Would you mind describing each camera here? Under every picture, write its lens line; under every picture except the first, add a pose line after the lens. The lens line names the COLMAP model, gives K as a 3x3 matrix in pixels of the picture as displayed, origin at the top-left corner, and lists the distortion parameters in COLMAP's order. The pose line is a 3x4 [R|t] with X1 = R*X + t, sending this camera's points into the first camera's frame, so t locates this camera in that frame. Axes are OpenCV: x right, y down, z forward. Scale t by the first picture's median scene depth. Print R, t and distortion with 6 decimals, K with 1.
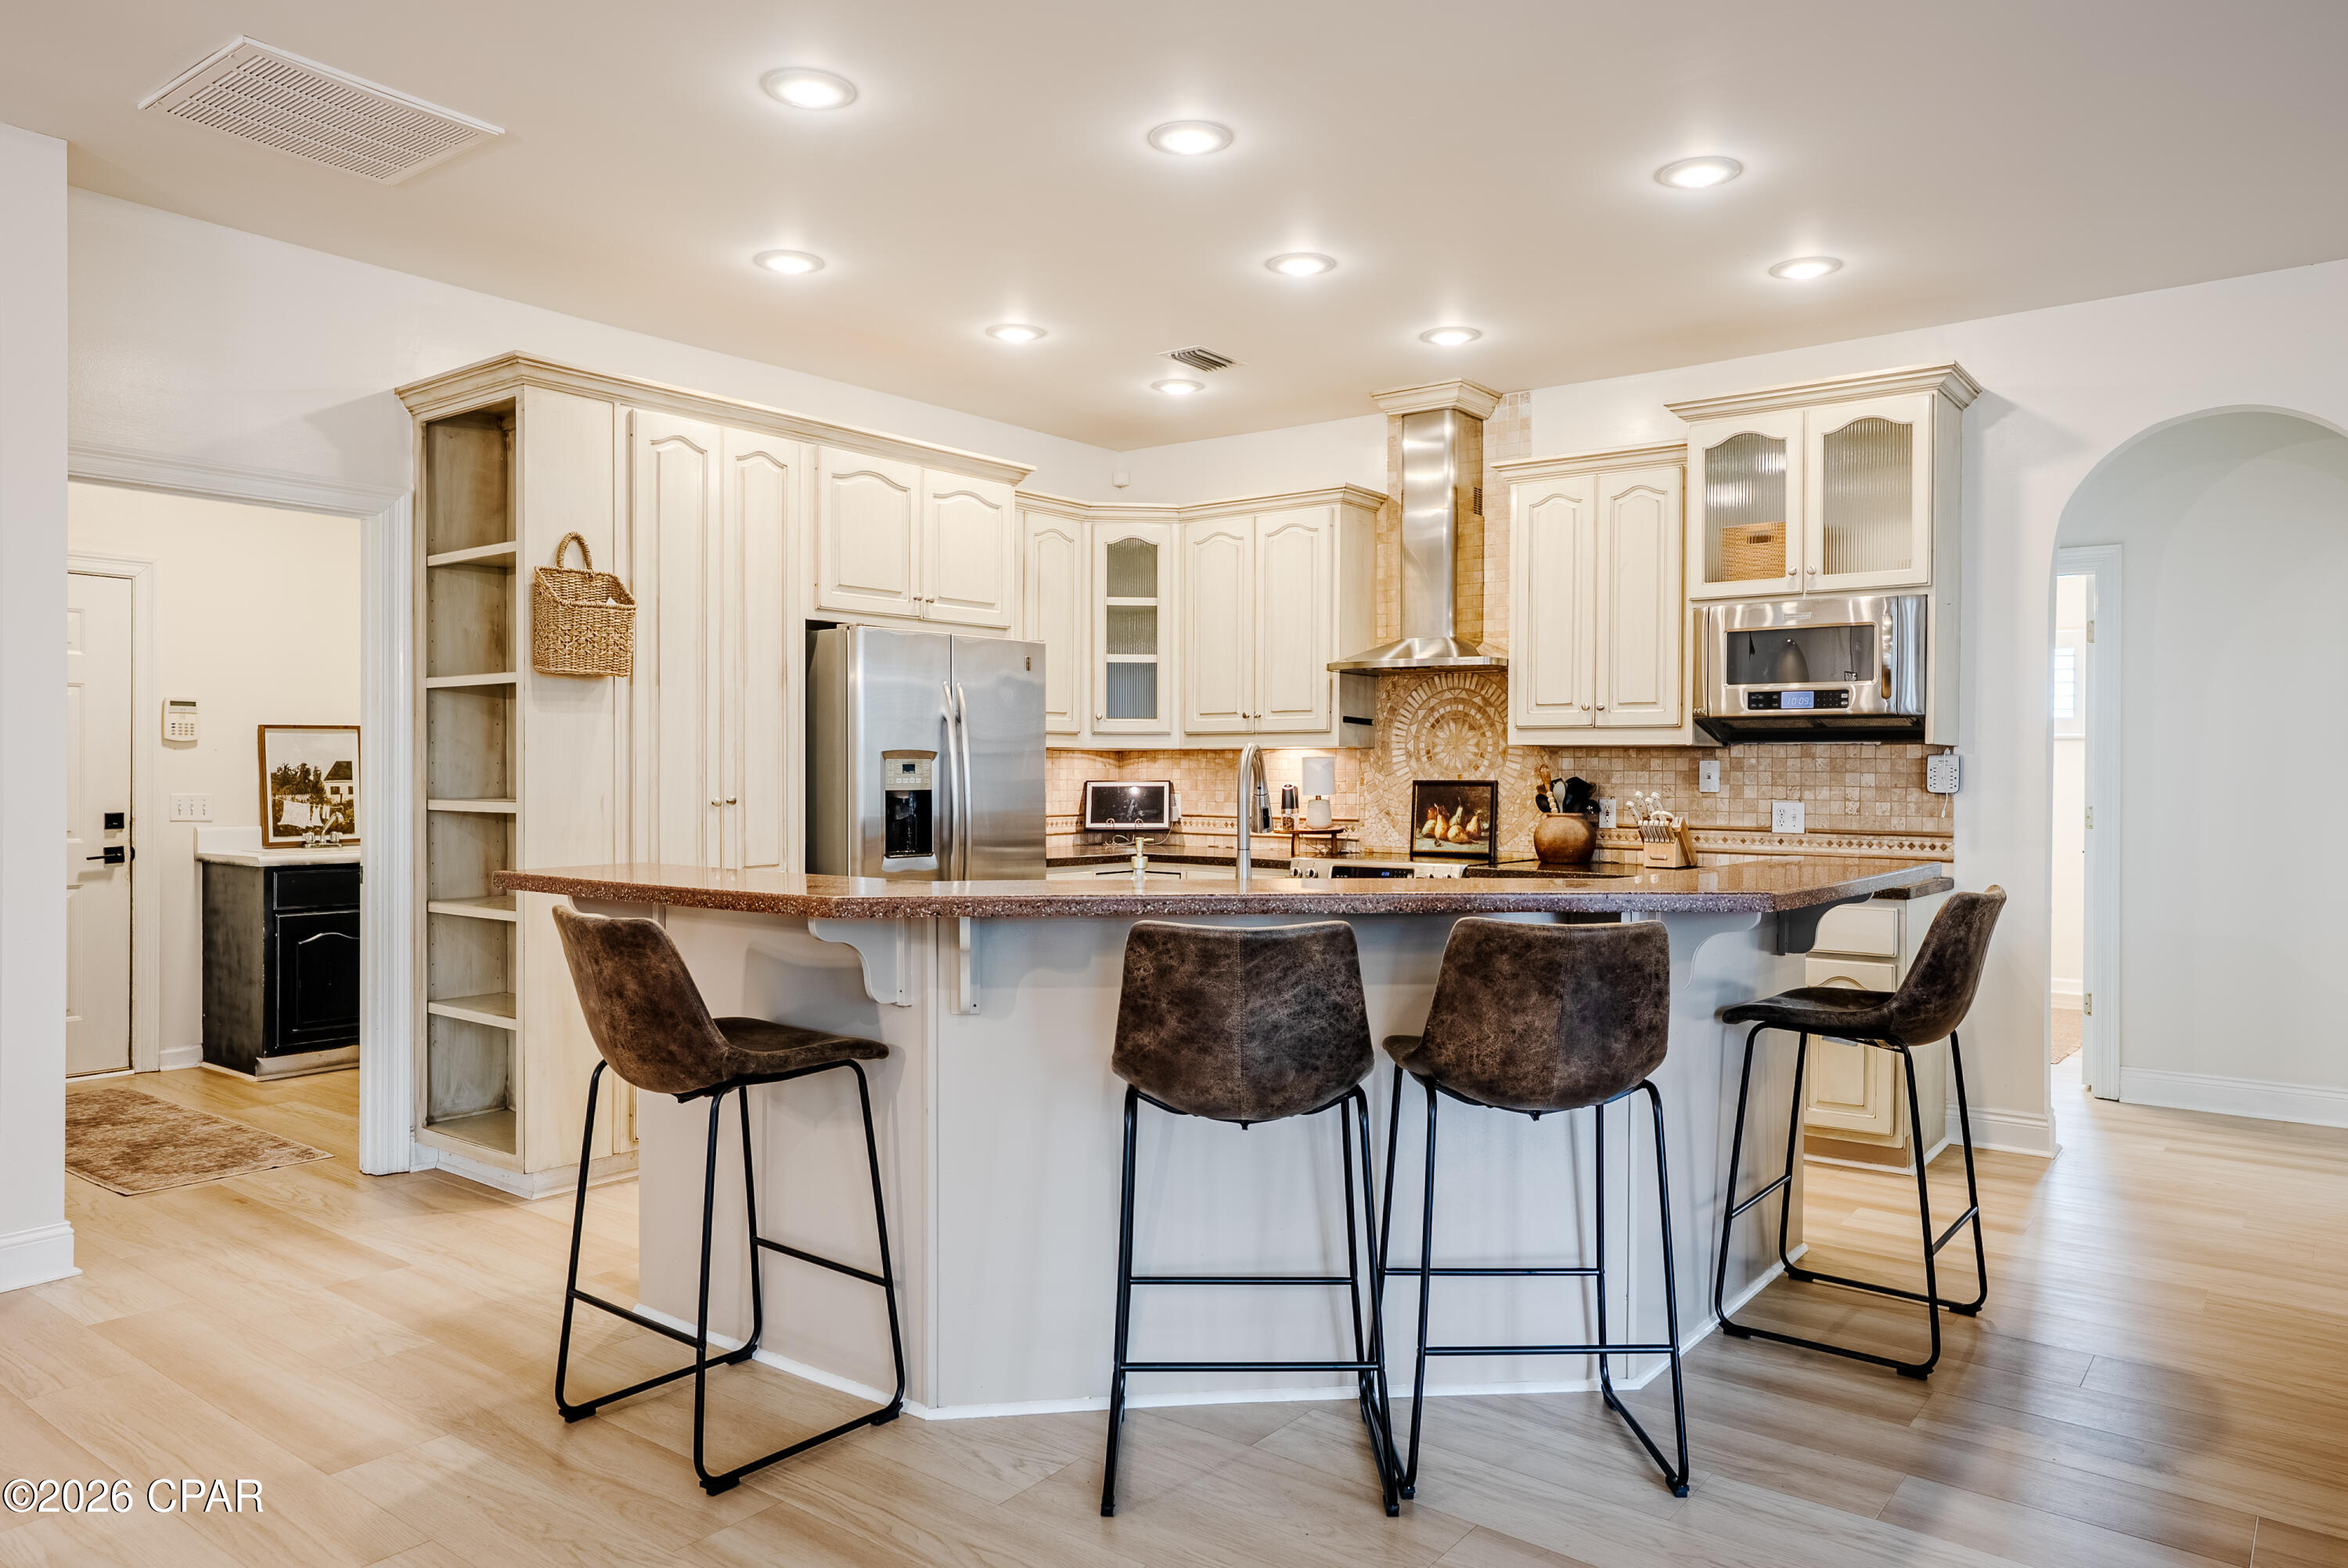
lens RADIAL K [[1540.7, 0, 1173.8], [0, 1540.7, 779.4], [0, 0, 1]] dist [0.016999, 0.006120]
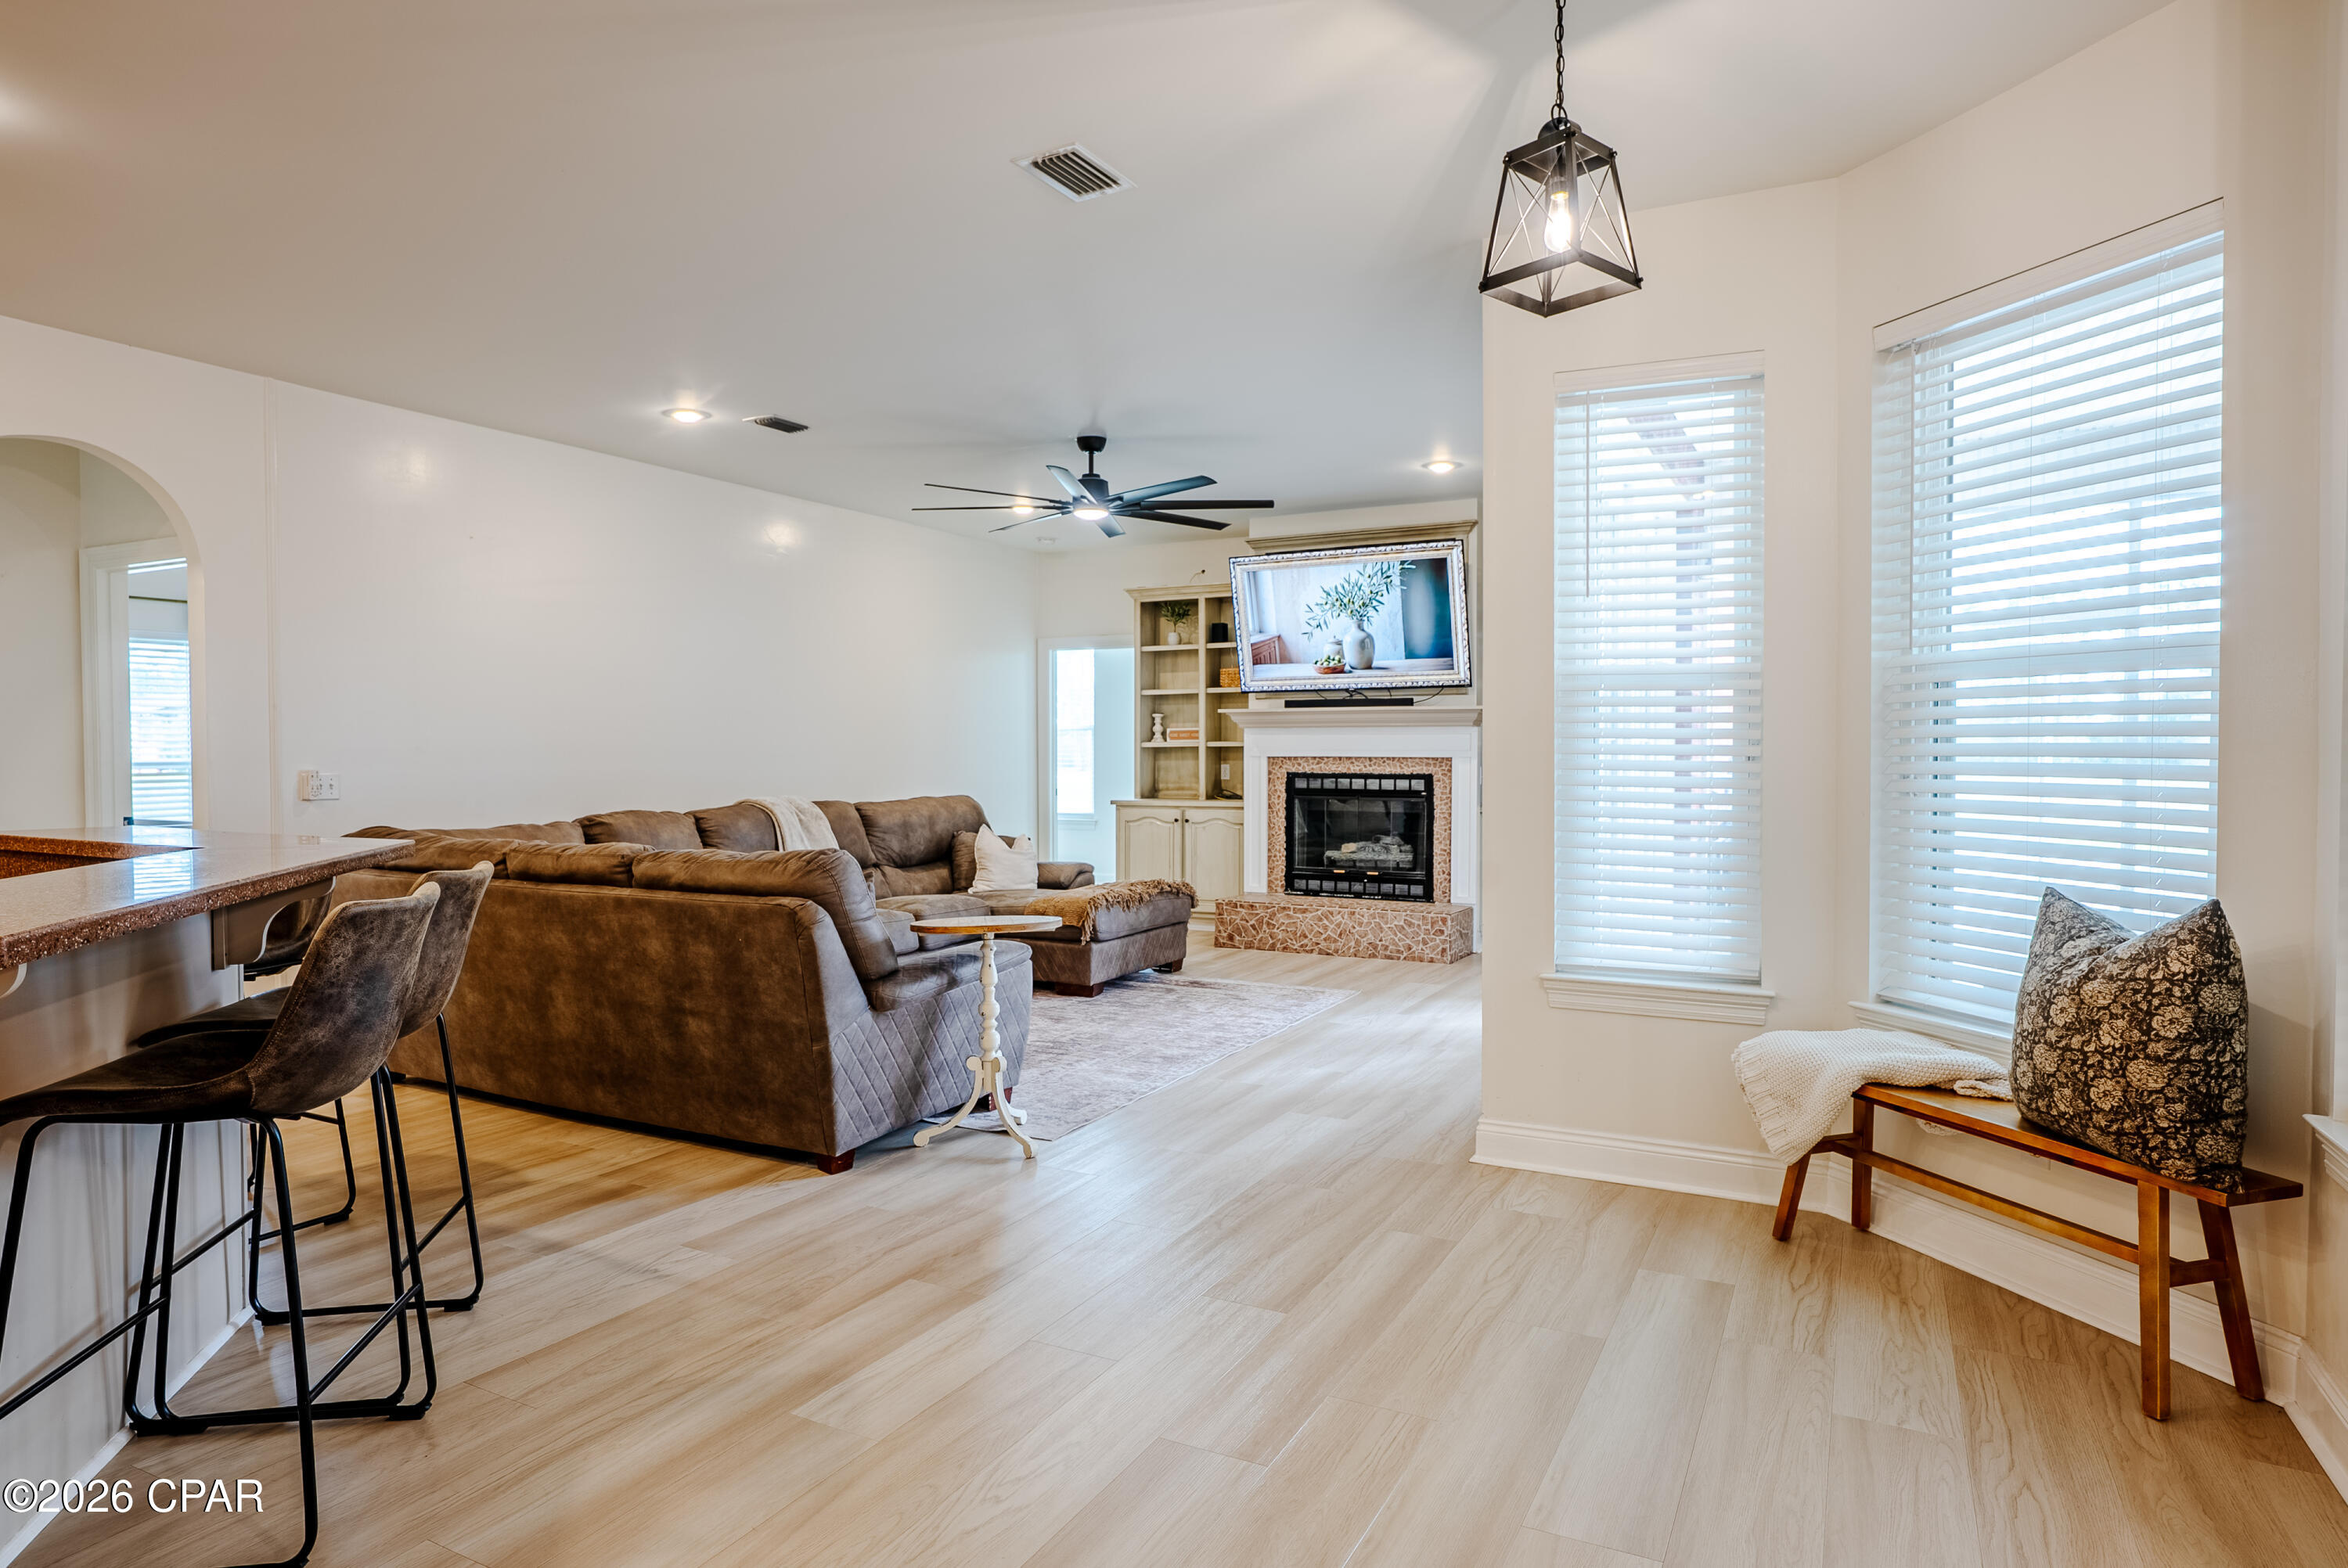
lens RADIAL K [[1343.5, 0, 1184.9], [0, 1343.5, 787.3], [0, 0, 1]] dist [-0.026166, 0.007733]
pose [[-0.183037, -0.030625, 0.982629, -0.422275], [0.005515, 0.999467, 0.032178, -0.000242], [-0.983091, 0.011309, -0.182770, 0.304564]]
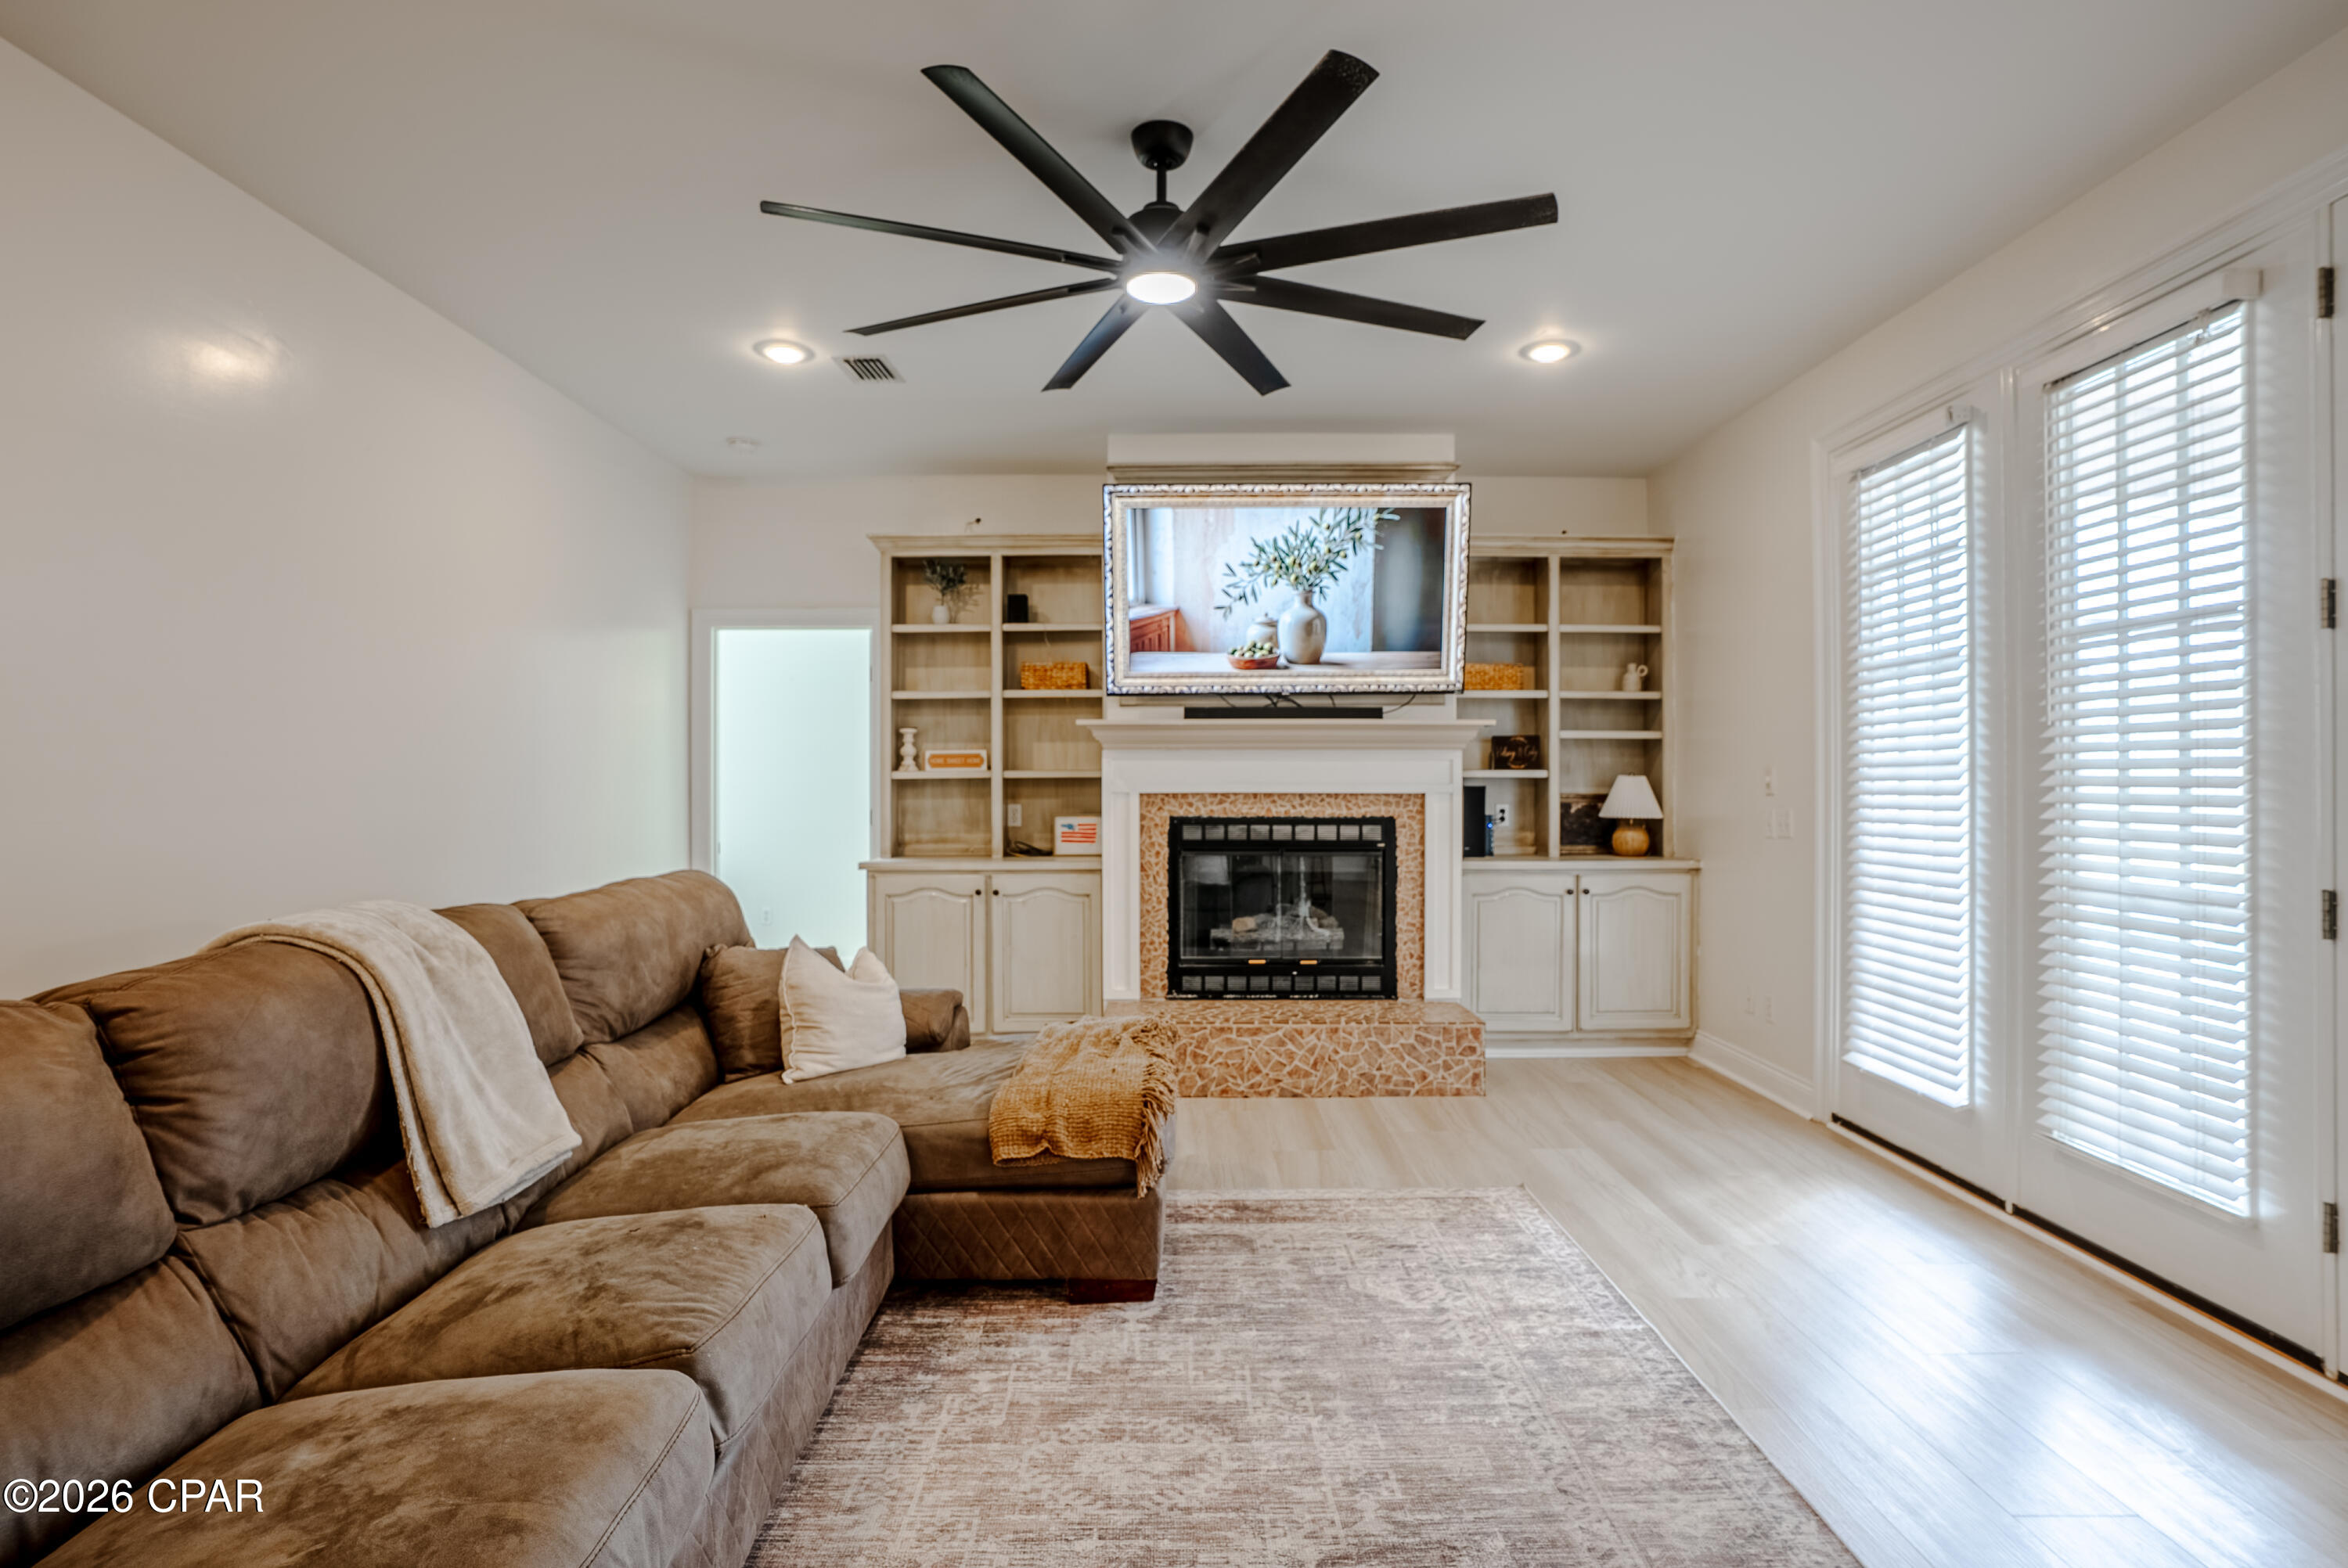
lens RADIAL K [[1194.7, 0, 1190.0], [0, 1194.7, 779.2], [0, 0, 1]] dist [-0.037002, 0.007140]
pose [[-0.622752, 0.001216, 0.782418, 0.380521], [0.003491, 0.999993, 0.001225, 0.003528], [-0.782411, 0.003494, -0.622752, 0.473164]]
